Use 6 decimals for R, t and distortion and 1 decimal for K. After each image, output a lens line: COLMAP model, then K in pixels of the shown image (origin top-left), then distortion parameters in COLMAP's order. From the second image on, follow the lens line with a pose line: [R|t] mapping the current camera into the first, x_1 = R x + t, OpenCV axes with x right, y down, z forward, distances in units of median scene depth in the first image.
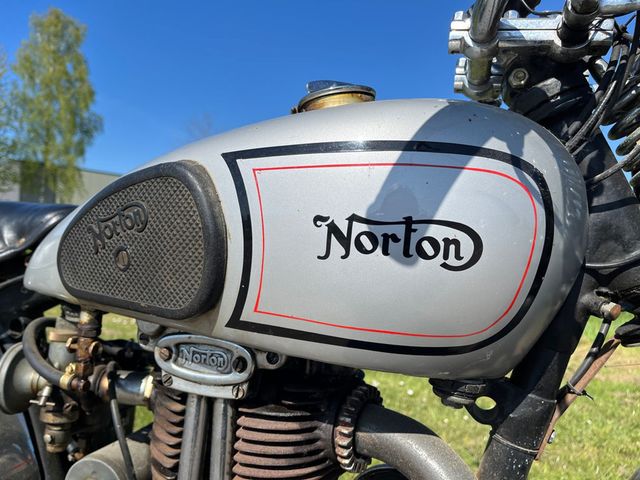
lens RADIAL K [[489.2, 0, 319.9], [0, 489.2, 236.8], [0, 0, 1]] dist [0.077556, -0.114383]
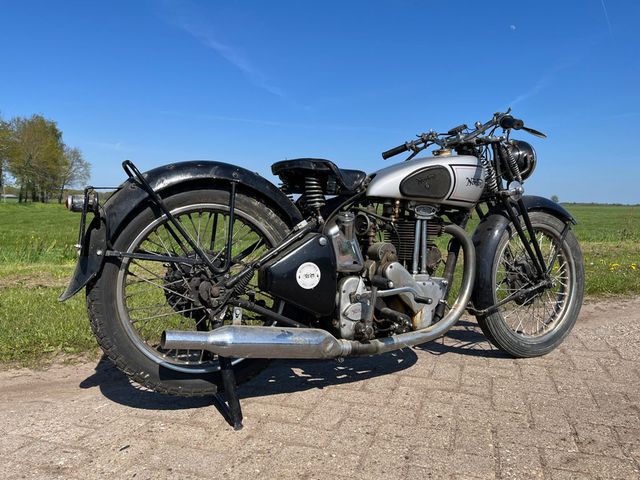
lens RADIAL K [[489.2, 0, 320.9], [0, 489.2, 234.0], [0, 0, 1]] dist [0.077556, -0.114383]
pose [[0.707544, -0.060155, 0.704105, -4.542854], [-0.009764, 0.995443, 0.094857, 0.069649], [-0.706602, -0.073990, 0.703732, -1.592192]]
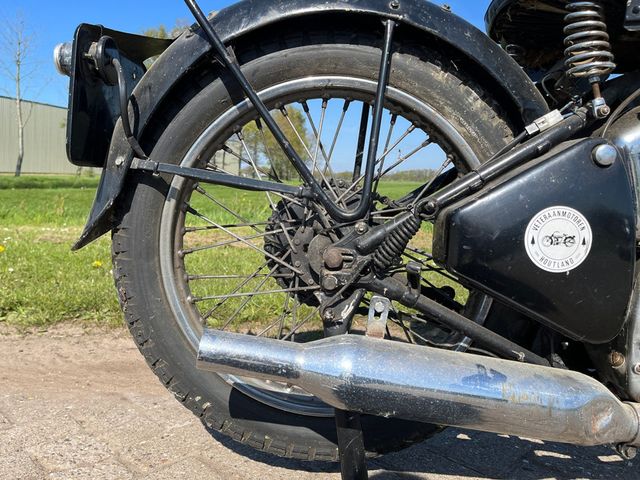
lens RADIAL K [[489.2, 0, 320.8], [0, 489.2, 234.4], [0, 0, 1]] dist [0.077556, -0.114383]
pose [[0.943669, -0.031061, 0.329430, -3.026169], [-0.015591, 0.990305, 0.138033, 0.579316], [-0.330524, -0.135393, 0.934036, 0.078967]]
